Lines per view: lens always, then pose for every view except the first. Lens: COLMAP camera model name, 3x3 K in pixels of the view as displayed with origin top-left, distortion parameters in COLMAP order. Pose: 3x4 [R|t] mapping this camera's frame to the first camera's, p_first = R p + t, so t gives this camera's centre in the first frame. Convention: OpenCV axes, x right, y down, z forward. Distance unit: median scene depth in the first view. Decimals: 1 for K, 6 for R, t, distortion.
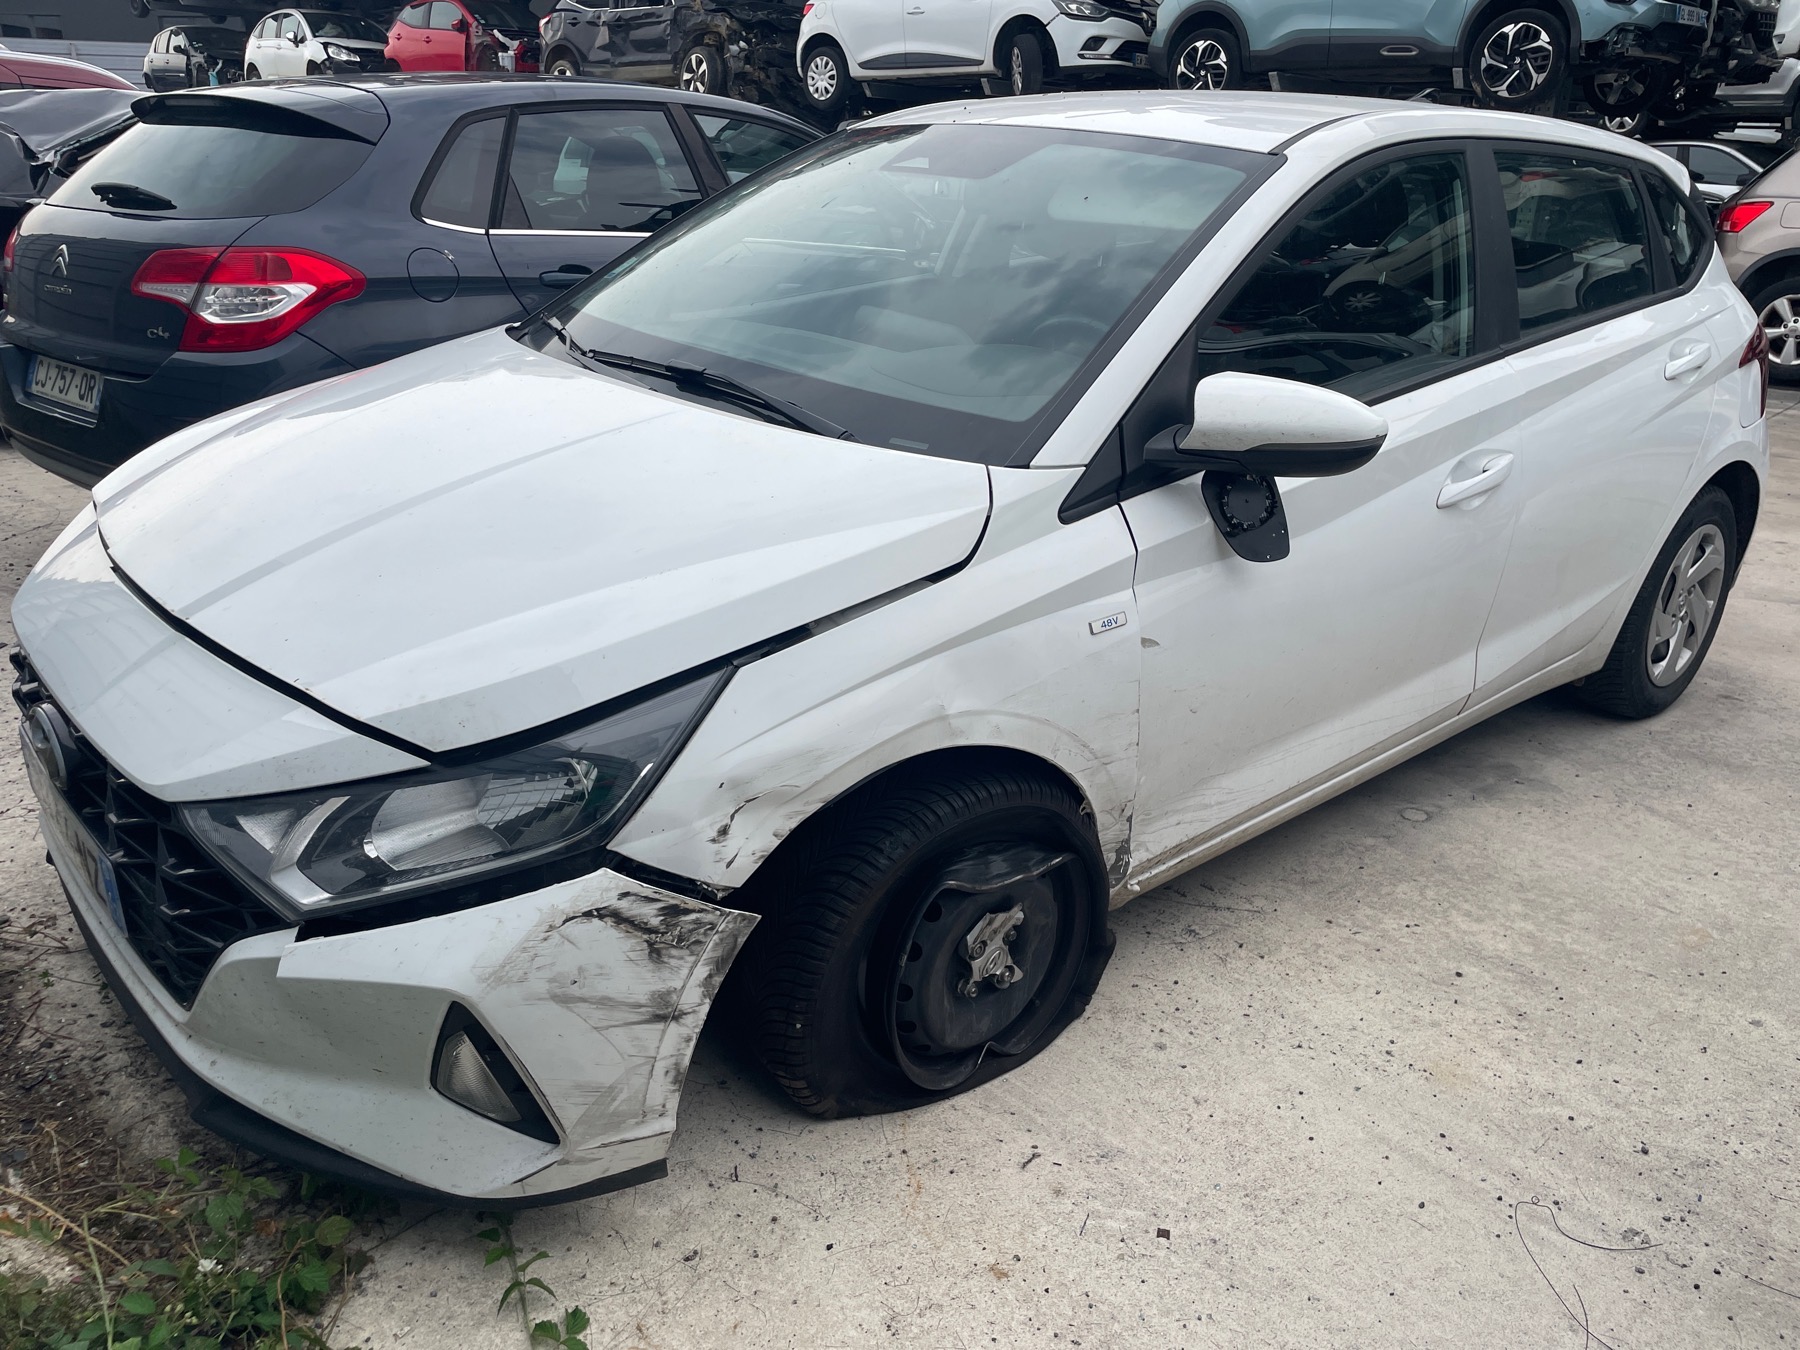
lens RADIAL K [[1365.9, 0, 926.1], [0, 1365.9, 674.5], [0, 0, 1]] dist [0.085267, -0.123131]
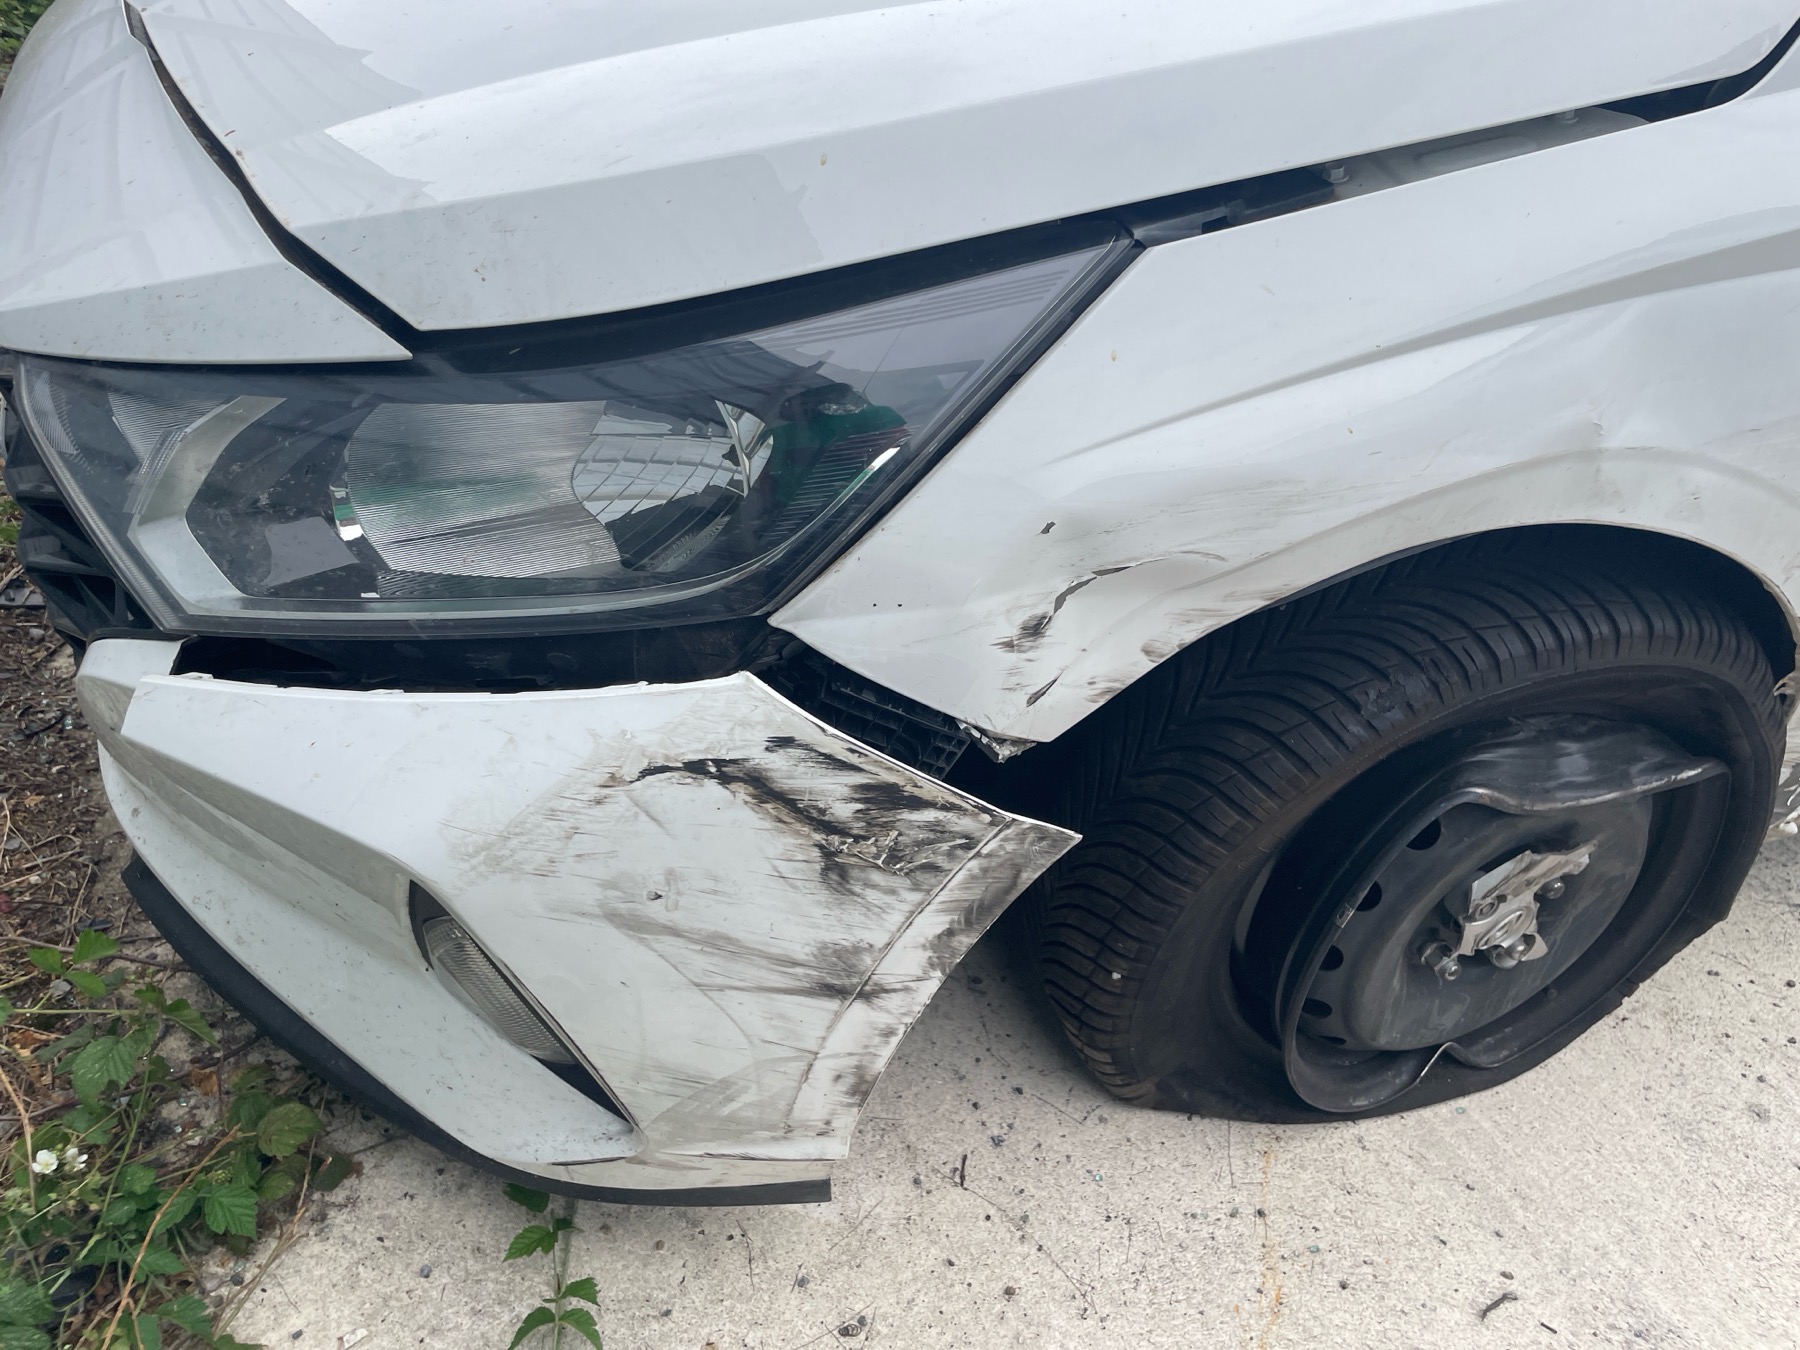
lens RADIAL K [[1365.9, 0, 926.1], [0, 1365.9, 674.5], [0, 0, 1]] dist [0.085267, -0.123131]
pose [[0.950421, 0.217669, -0.222083, -0.079266], [-0.158935, 0.953862, 0.254730, 0.021645], [0.267283, -0.206804, 0.941165, 0.566360]]
